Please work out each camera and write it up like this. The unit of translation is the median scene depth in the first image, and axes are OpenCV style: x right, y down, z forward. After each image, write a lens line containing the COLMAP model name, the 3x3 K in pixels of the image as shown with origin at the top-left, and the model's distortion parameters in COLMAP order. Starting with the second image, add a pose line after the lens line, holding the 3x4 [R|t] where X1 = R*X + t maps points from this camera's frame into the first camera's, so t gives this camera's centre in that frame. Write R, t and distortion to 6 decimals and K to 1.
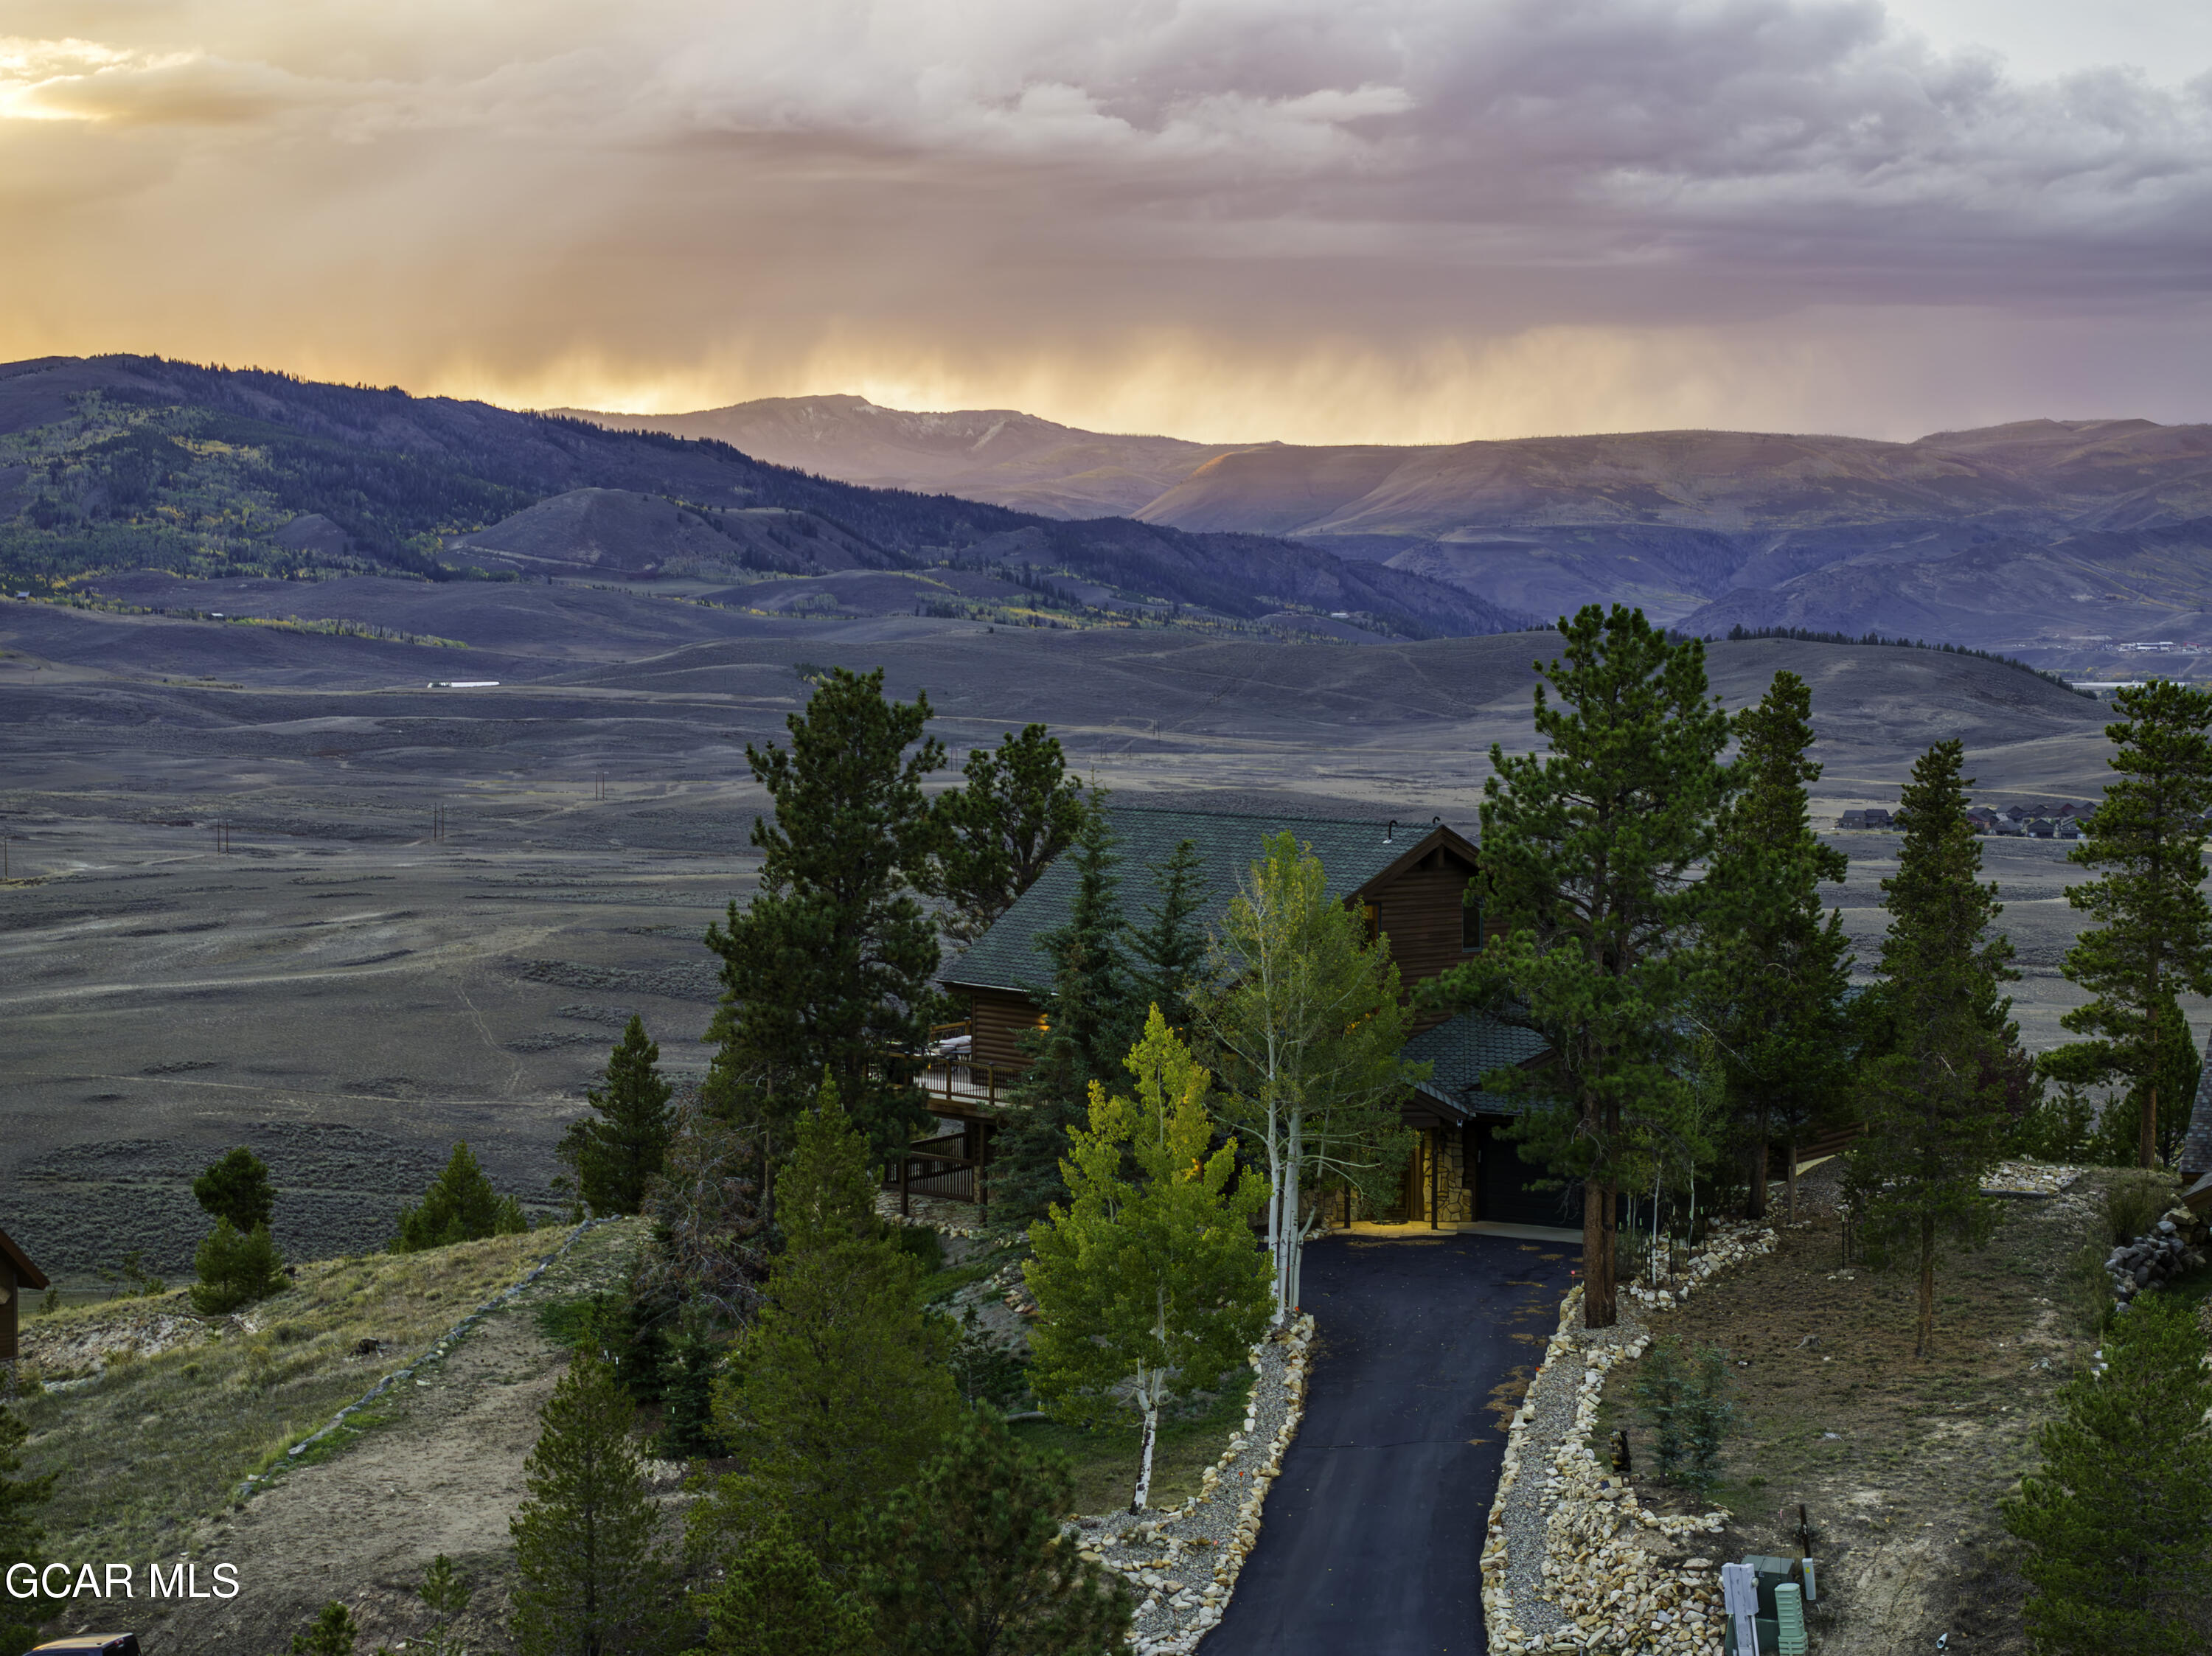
lens RADIAL K [[4495.7, 0, 1106.0], [0, 4495.7, 828.0], [0, 0, 1]] dist [-0.203287, 1.534099]
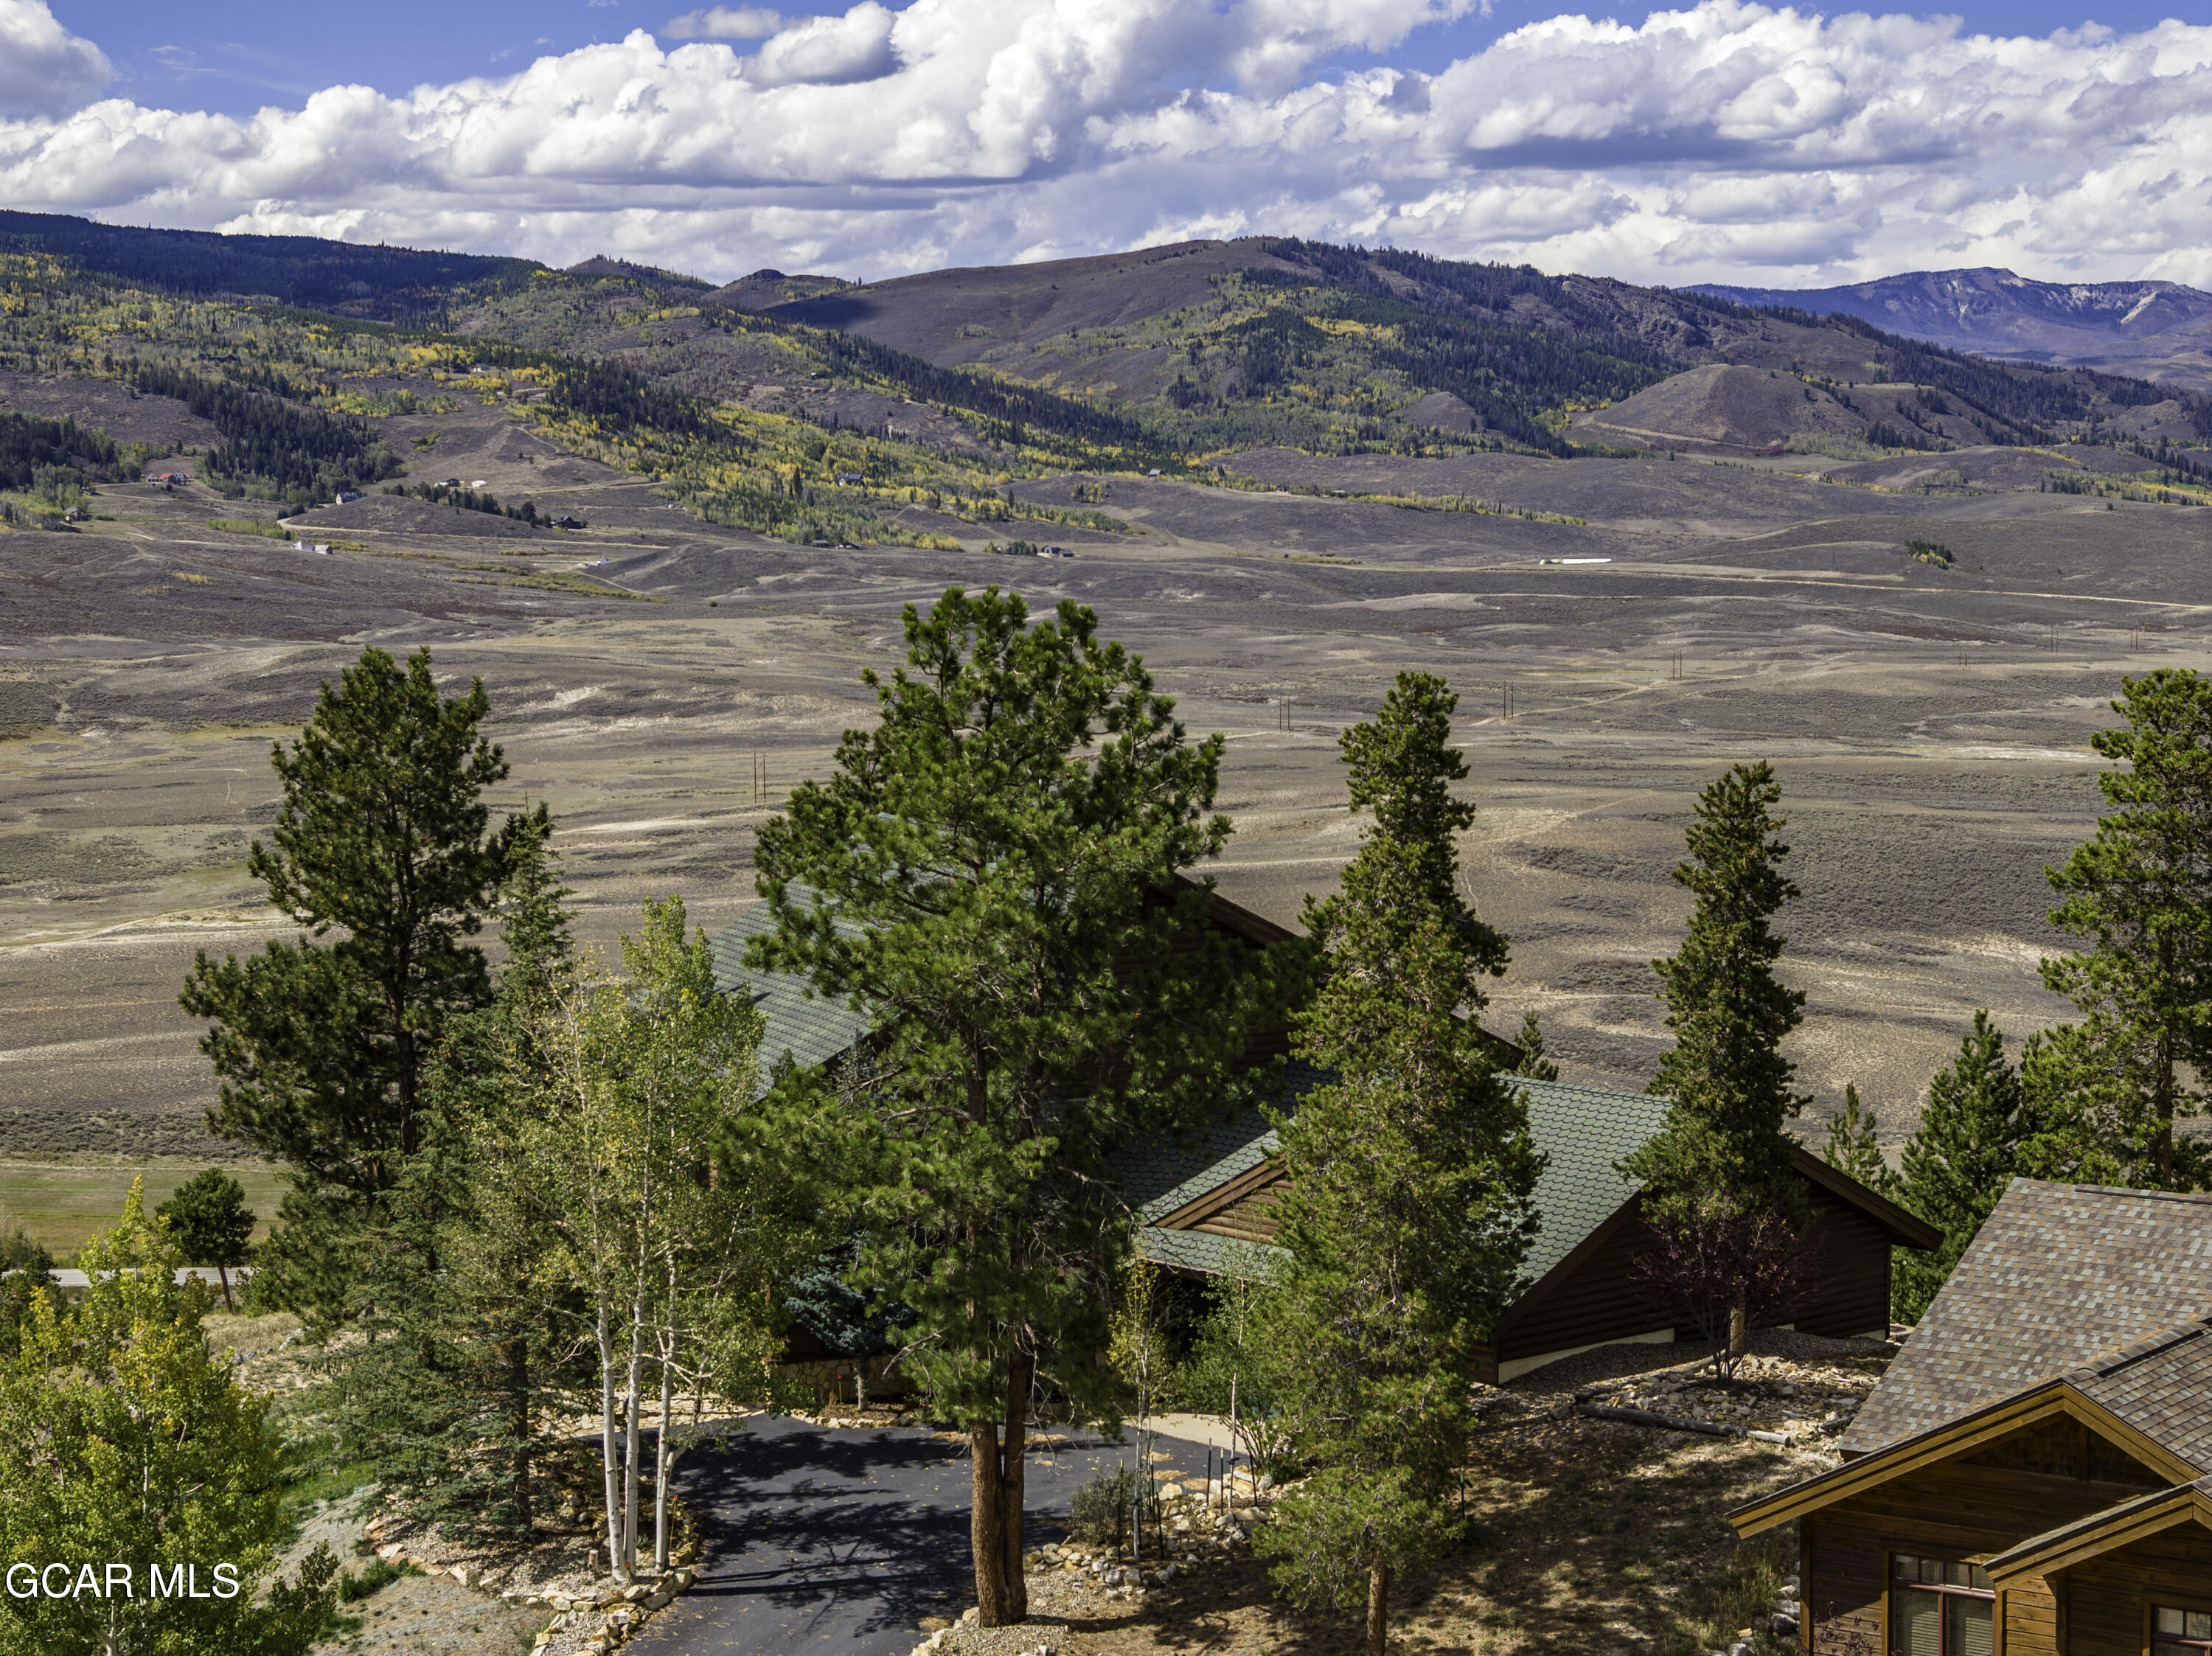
lens RADIAL K [[4444.8, 0, 1106.0], [0, 4444.8, 828.0], [0, 0, 1]] dist [-0.203195, 1.504398]
pose [[0.967265, 0.014653, -0.253344, 0.260099], [-0.007374, 0.999533, 0.029660, -0.028653], [0.253660, -0.026821, 0.966922, 0.298657]]
